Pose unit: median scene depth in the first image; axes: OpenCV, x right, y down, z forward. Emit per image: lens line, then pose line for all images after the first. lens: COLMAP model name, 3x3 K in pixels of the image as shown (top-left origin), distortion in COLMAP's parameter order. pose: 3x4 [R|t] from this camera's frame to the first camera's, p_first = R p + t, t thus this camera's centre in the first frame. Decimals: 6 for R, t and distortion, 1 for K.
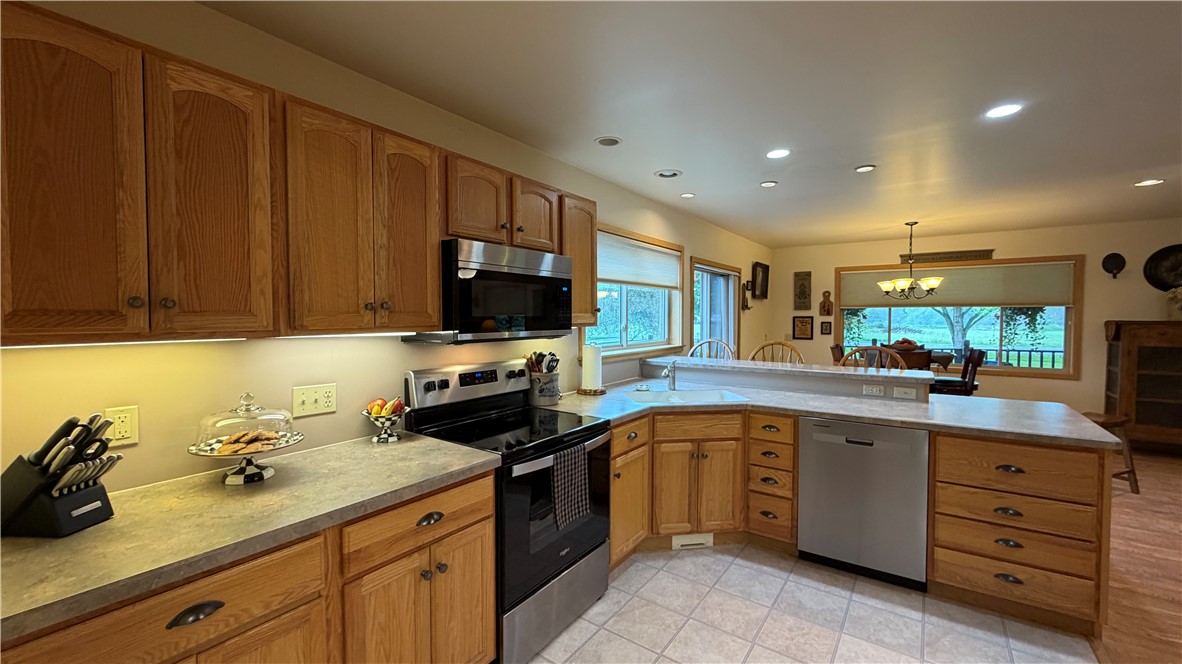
lens RADIAL K [[475.2, 0, 593.3], [0, 475.2, 331.4], [0, 0, 1]] dist [0.000873, 0.000135]
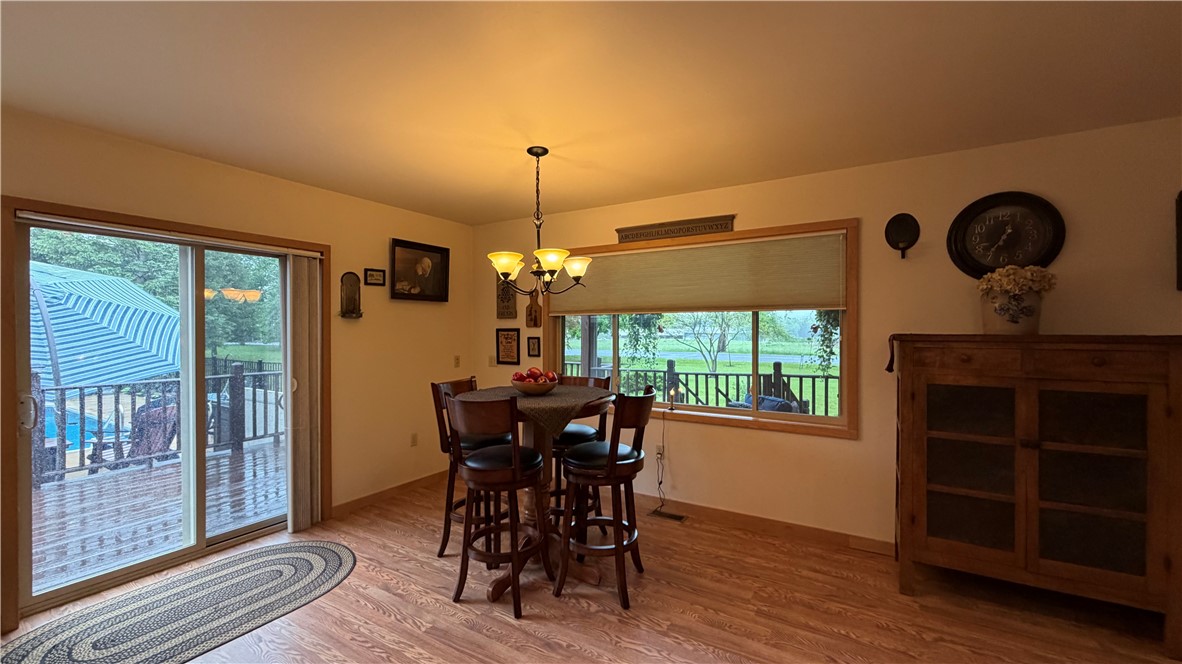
lens RADIAL K [[475.2, 0, 590.0], [0, 475.2, 331.5], [0, 0, 1]] dist [0.000873, 0.000135]
pose [[0.997007, -0.001459, 0.077303, 0.683159], [0.003931, 0.999485, -0.031846, -0.009141], [-0.077217, 0.032054, 0.996499, 0.473585]]
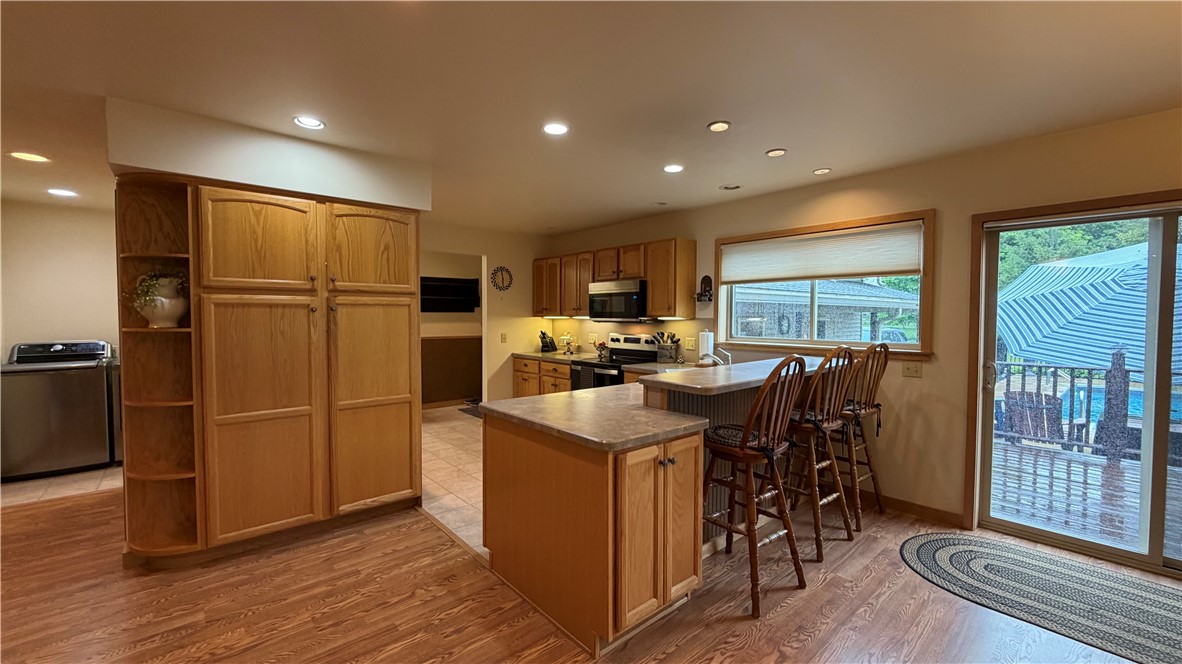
lens RADIAL K [[475.2, 0, 592.9], [0, 475.2, 333.9], [0, 0, 1]] dist [0.000873, 0.000135]
pose [[-0.241309, 0.034444, -0.969837, 0.817912], [-0.036077, 0.998361, 0.044434, -0.009418], [0.969778, 0.045711, -0.239671, 0.577970]]
